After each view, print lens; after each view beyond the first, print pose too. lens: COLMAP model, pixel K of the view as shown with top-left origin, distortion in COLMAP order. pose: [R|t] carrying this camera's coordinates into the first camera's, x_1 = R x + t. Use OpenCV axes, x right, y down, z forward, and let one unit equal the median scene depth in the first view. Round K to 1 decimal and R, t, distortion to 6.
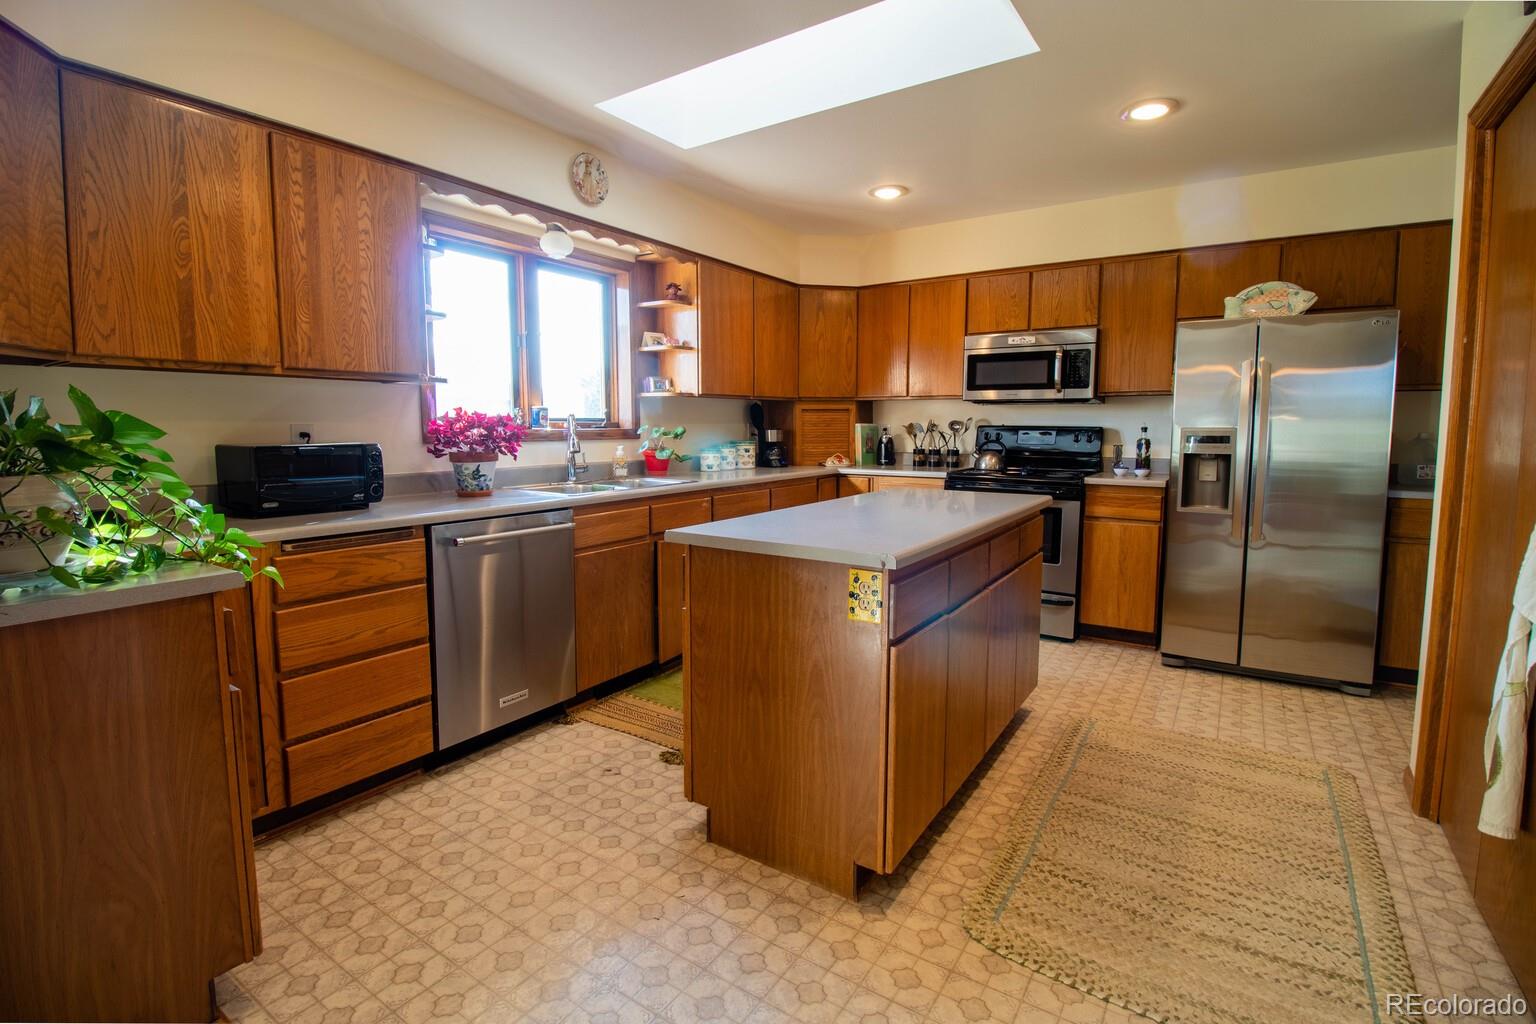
lens RADIAL K [[724.7, 0, 763.8], [0, 724.7, 494.0], [0, 0, 1]] dist [-0.000221, -0.012480]
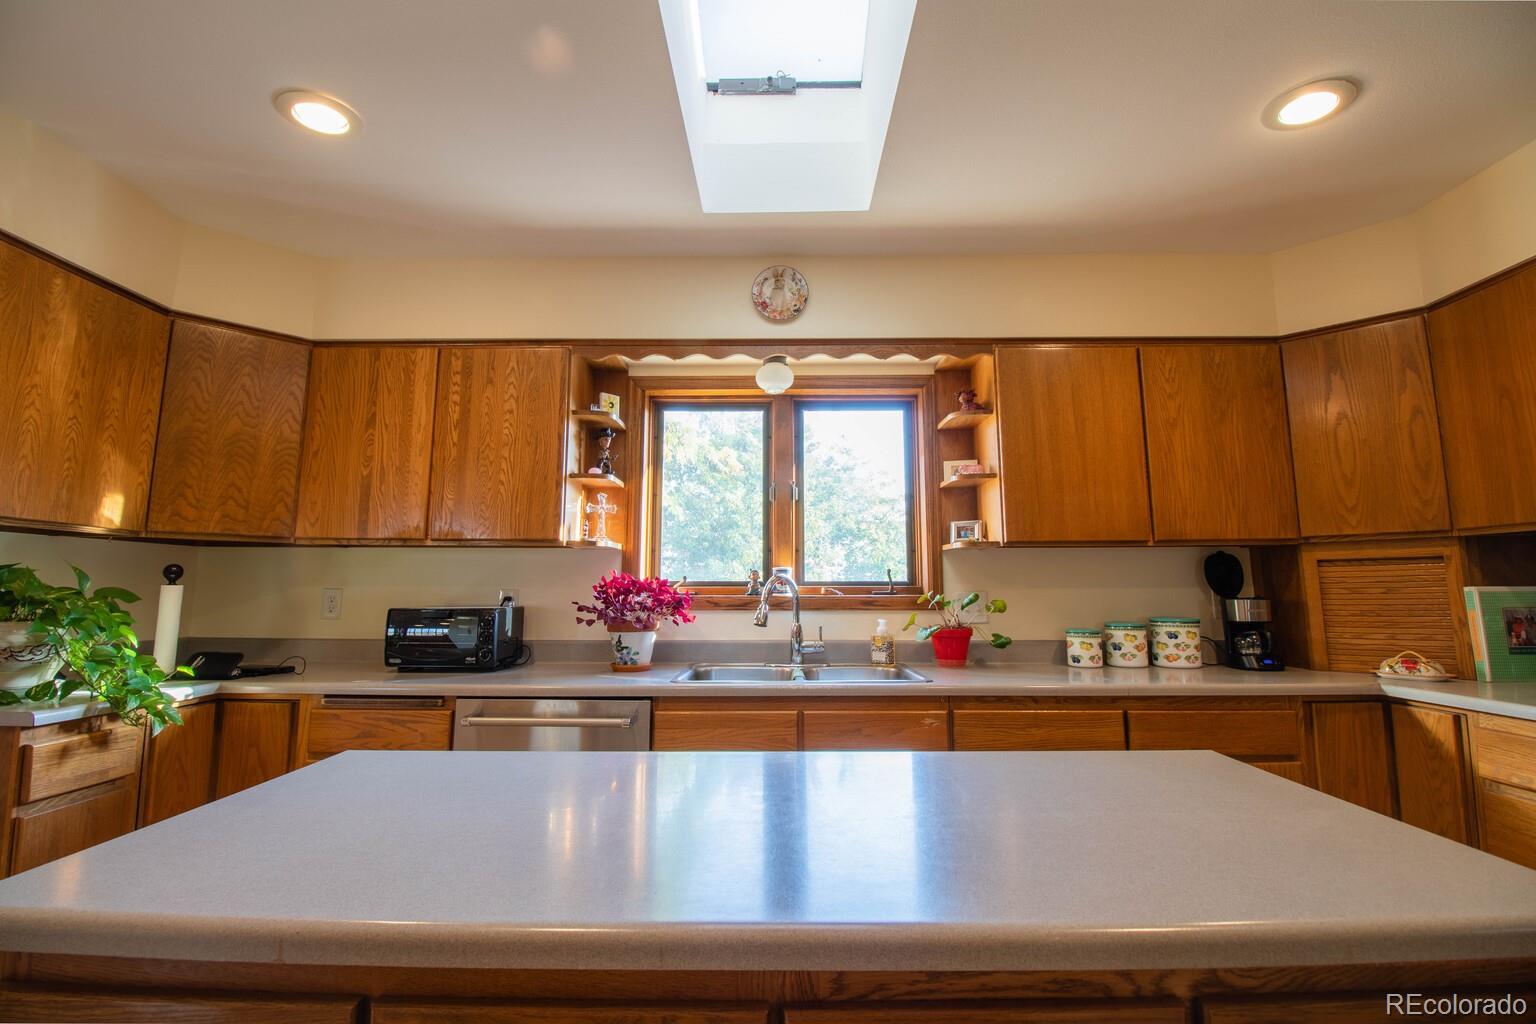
lens RADIAL K [[704.3, 0, 769.5], [0, 704.3, 493.1], [0, 0, 1]] dist [0.000595, -0.013482]
pose [[0.539649, -0.113082, -0.834261, 0.400677], [-0.081028, 0.979361, -0.185163, -0.058880], [0.837982, 0.167522, 0.519348, 0.603949]]
